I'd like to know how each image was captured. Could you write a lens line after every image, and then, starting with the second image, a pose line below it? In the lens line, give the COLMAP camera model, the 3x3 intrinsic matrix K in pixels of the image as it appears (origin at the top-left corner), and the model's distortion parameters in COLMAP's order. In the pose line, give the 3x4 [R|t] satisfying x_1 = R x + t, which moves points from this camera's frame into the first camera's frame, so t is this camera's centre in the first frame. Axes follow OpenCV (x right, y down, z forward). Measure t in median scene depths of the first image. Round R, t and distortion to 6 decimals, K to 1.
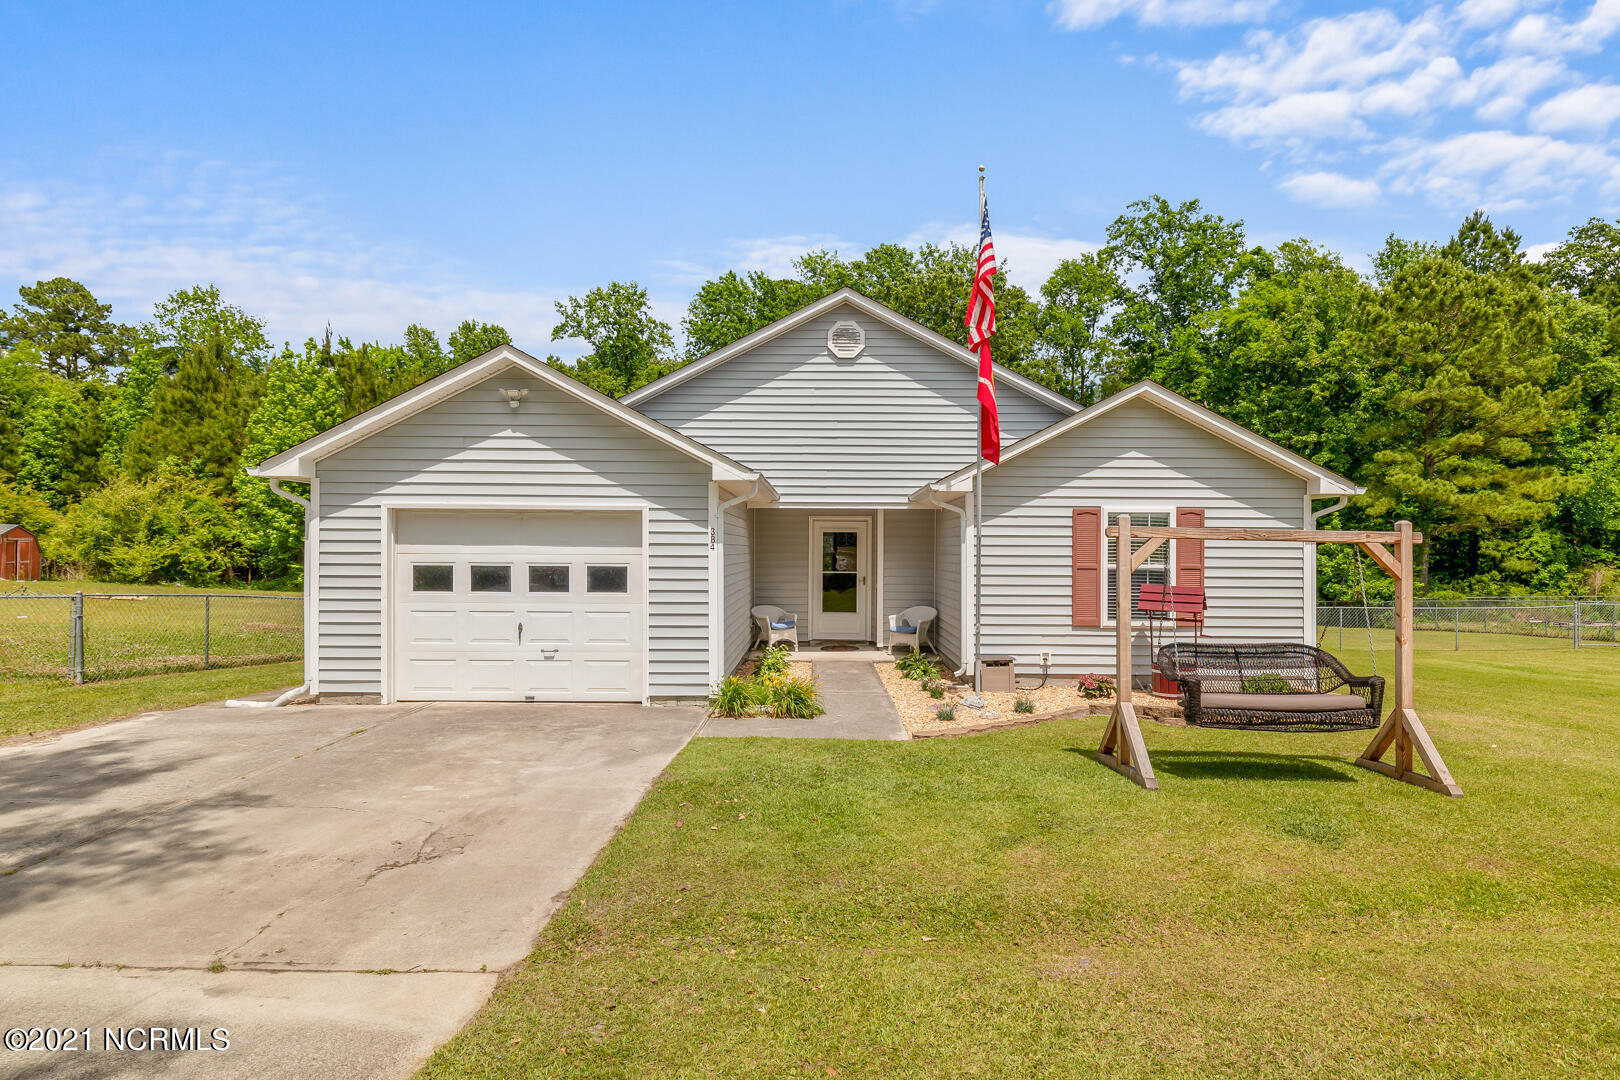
lens RADIAL K [[943.7, 0, 810.0], [0, 943.7, 540.0], [0, 0, 1]] dist [0.009442, -0.002108]
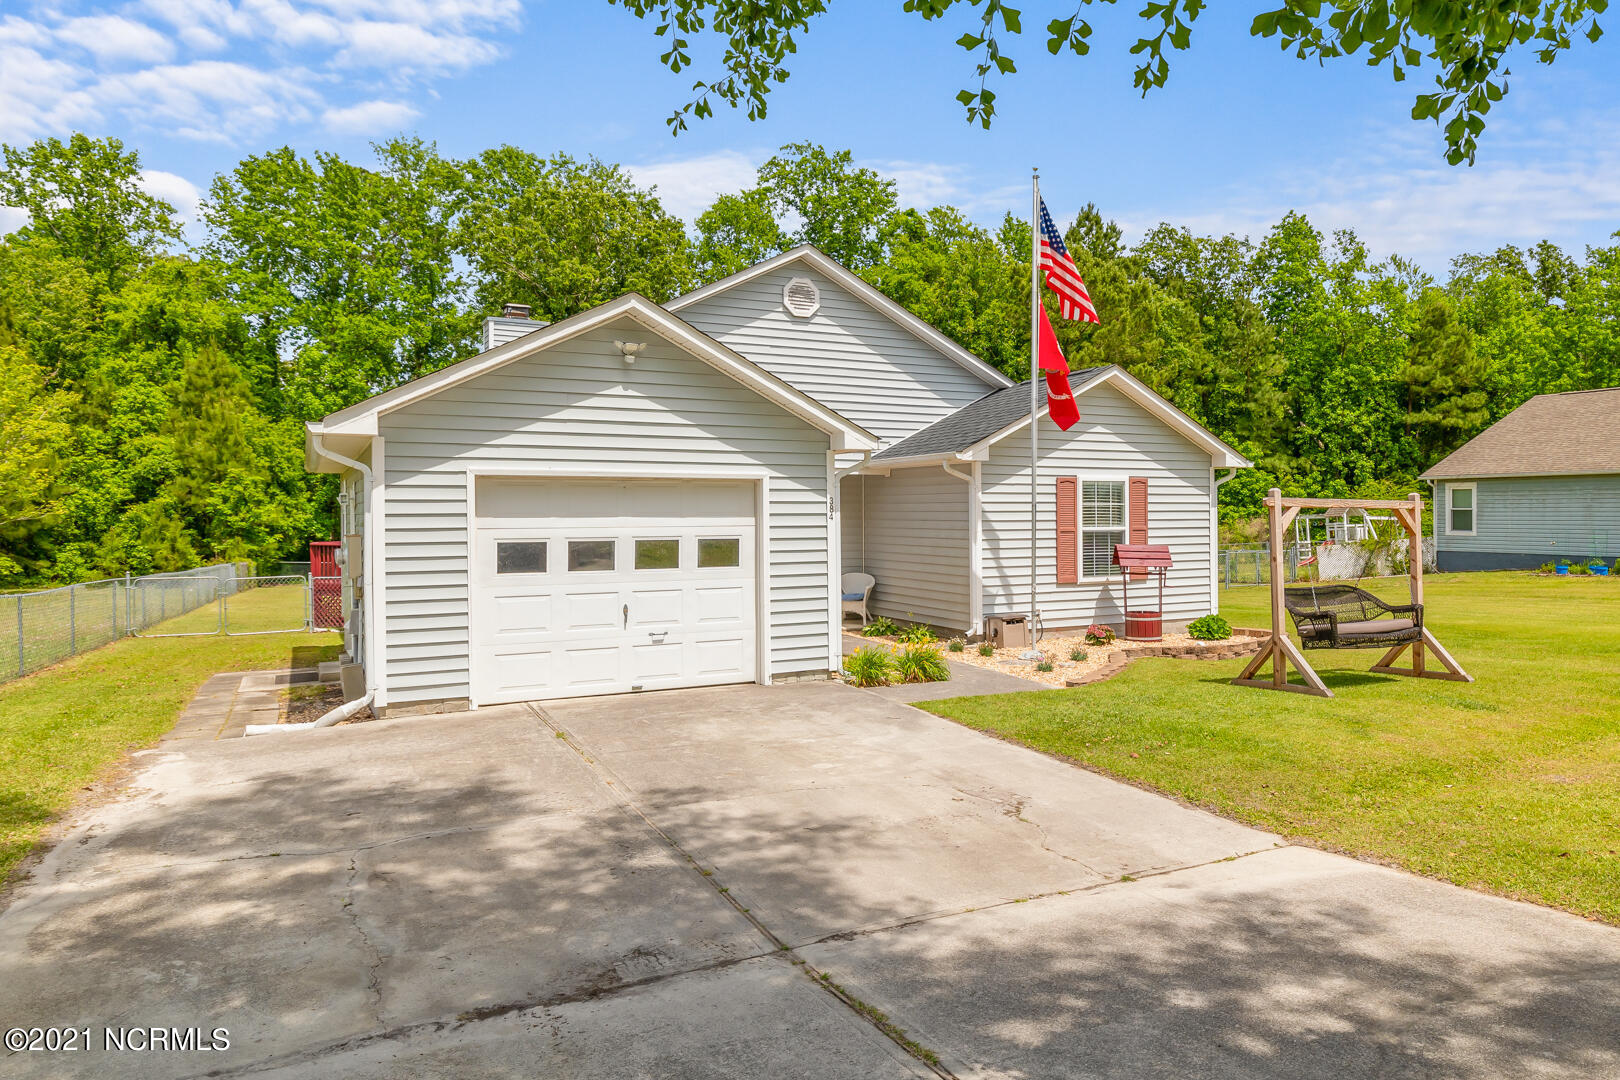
lens RADIAL K [[1091.9, 0, 897.6], [0, 1091.9, 505.4], [0, 0, 1]] dist [0.005882, 0.002948]
pose [[0.870380, -0.007226, 0.492328, -0.511143], [0.004573, 0.999968, 0.006591, -0.009600], [-0.492359, -0.003485, 0.870385, -0.017725]]
